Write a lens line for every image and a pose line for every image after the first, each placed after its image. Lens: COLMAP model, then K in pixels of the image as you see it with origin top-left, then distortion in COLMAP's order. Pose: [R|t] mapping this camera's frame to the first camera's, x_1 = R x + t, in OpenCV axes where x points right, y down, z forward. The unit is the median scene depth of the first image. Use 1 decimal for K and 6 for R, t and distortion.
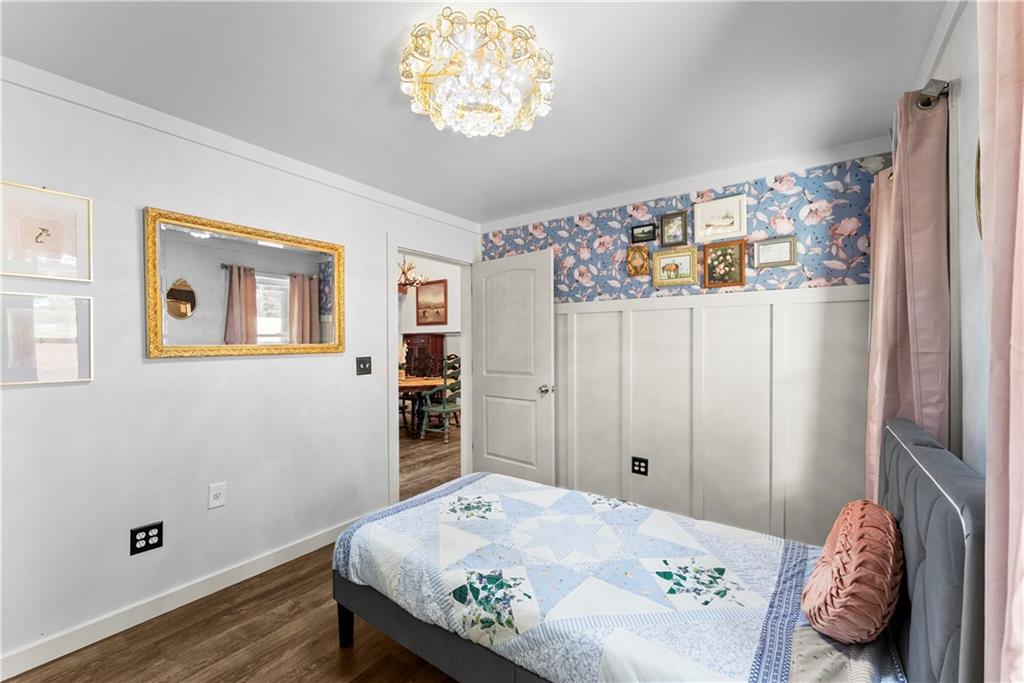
lens RADIAL K [[413.1, 0, 510.3], [0, 413.1, 346.4], [0, 0, 1]] dist [0.001994, 0.000180]
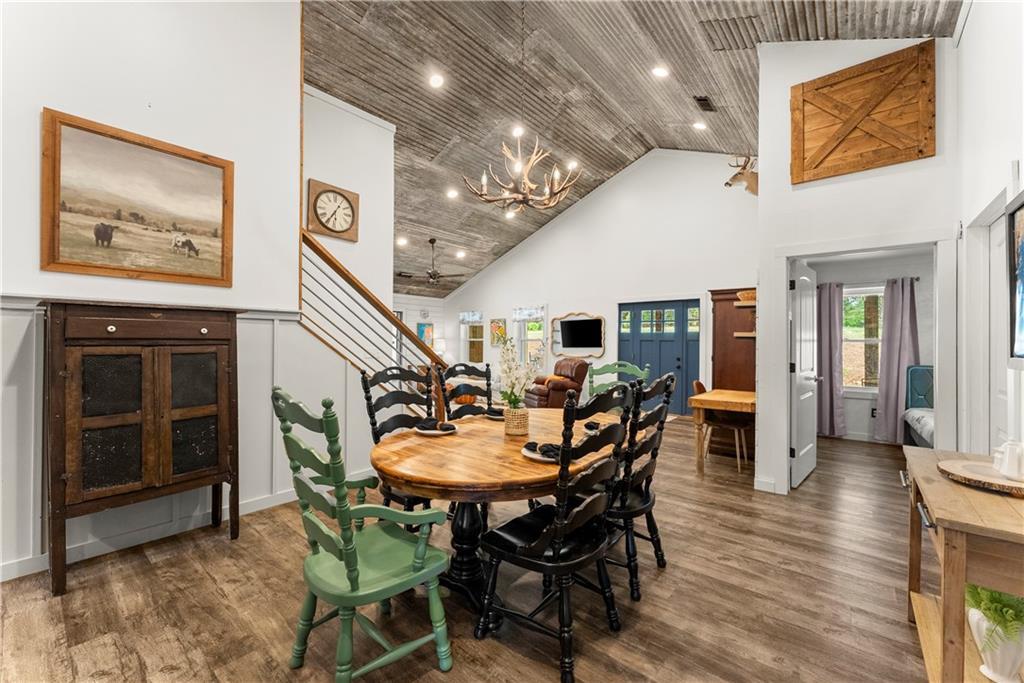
lens RADIAL K [[413.1, 0, 509.6], [0, 413.1, 342.2], [0, 0, 1]] dist [0.001994, 0.000180]
pose [[0.082296, 0.005114, 0.996595, -0.494128], [0.003625, 0.999979, -0.005431, -0.001070], [-0.996601, 0.004060, 0.082276, 0.720350]]
